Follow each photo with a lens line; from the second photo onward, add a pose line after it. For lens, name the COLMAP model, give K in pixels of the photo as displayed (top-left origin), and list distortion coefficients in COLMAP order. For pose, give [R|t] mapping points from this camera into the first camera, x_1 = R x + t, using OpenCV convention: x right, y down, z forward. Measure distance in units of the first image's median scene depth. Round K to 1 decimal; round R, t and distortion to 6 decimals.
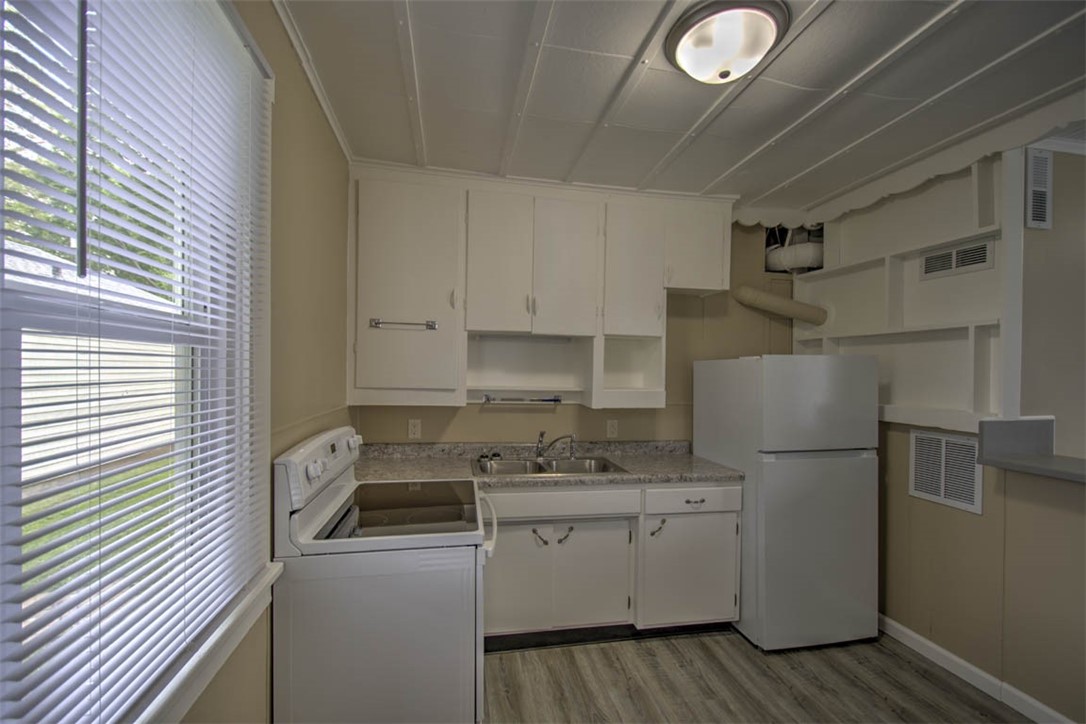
lens RADIAL K [[464.2, 0, 538.9], [0, 464.2, 370.5], [0, 0, 1]] dist [0.006185, -0.003622]
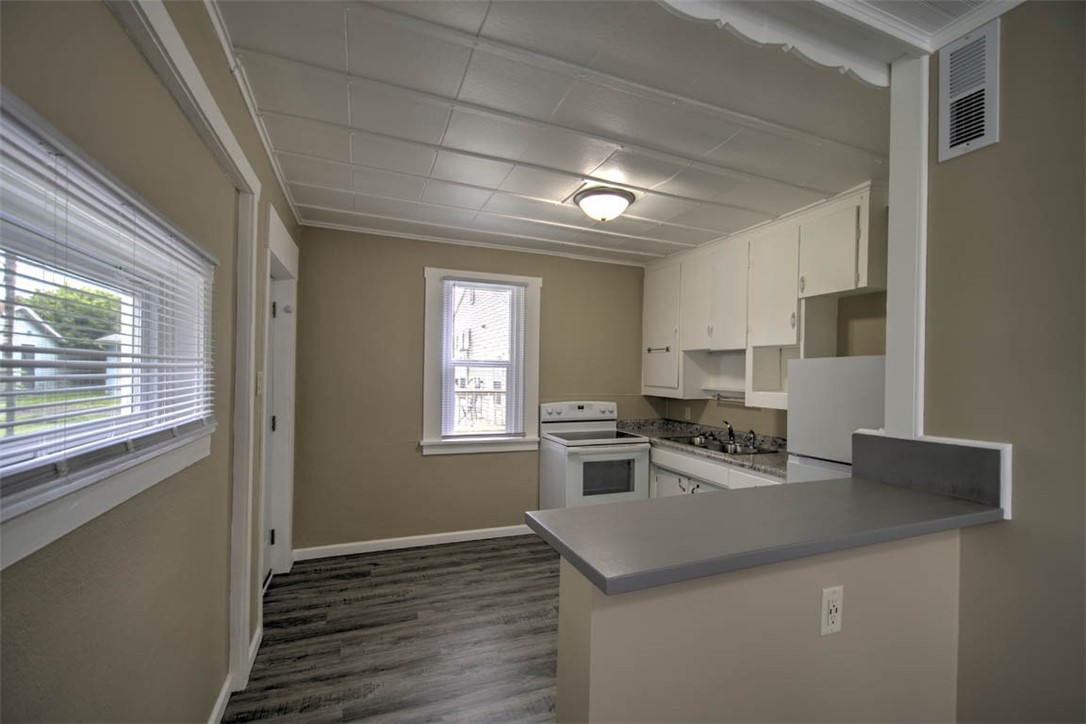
lens RADIAL K [[464.2, 0, 536.9], [0, 464.2, 370.4], [0, 0, 1]] dist [0.006185, -0.003622]
pose [[0.180610, -0.015962, -0.983425, 1.371863], [-0.013070, 0.999741, -0.018627, 0.017168], [0.983468, 0.016218, 0.180355, 0.245227]]
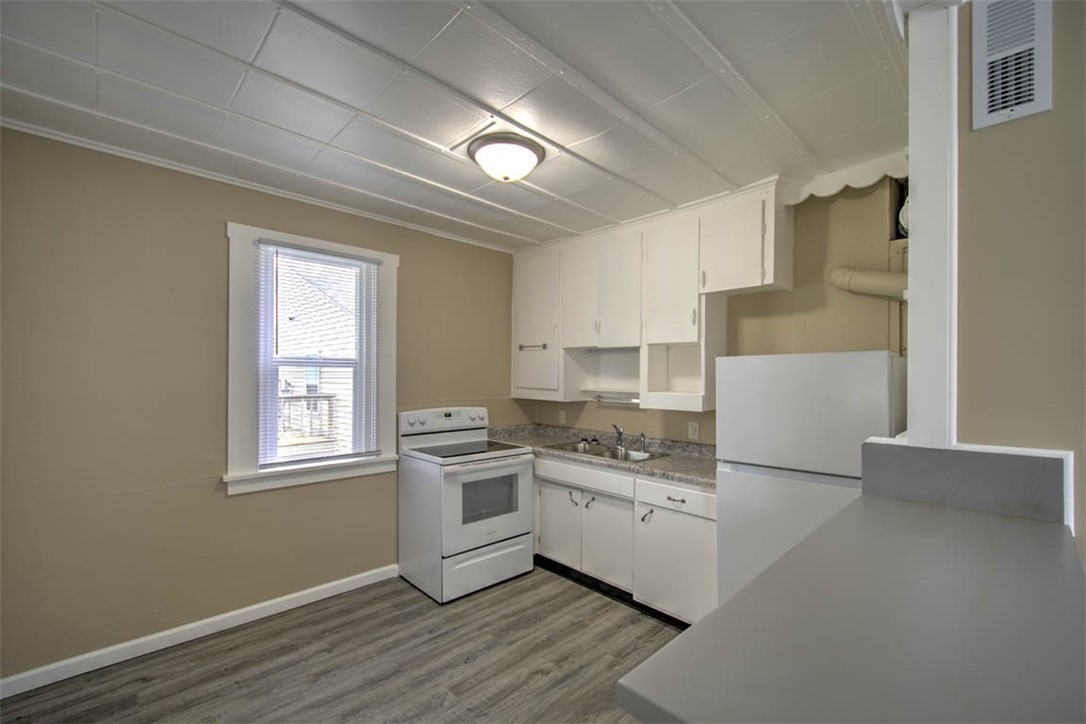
lens RADIAL K [[464.2, 0, 537.6], [0, 464.2, 371.9], [0, 0, 1]] dist [0.006185, -0.003622]
pose [[0.544328, -0.015240, -0.838734, 1.051780], [0.001261, 0.999849, -0.017350, 0.011821], [0.838872, 0.008386, 0.544264, 0.167150]]
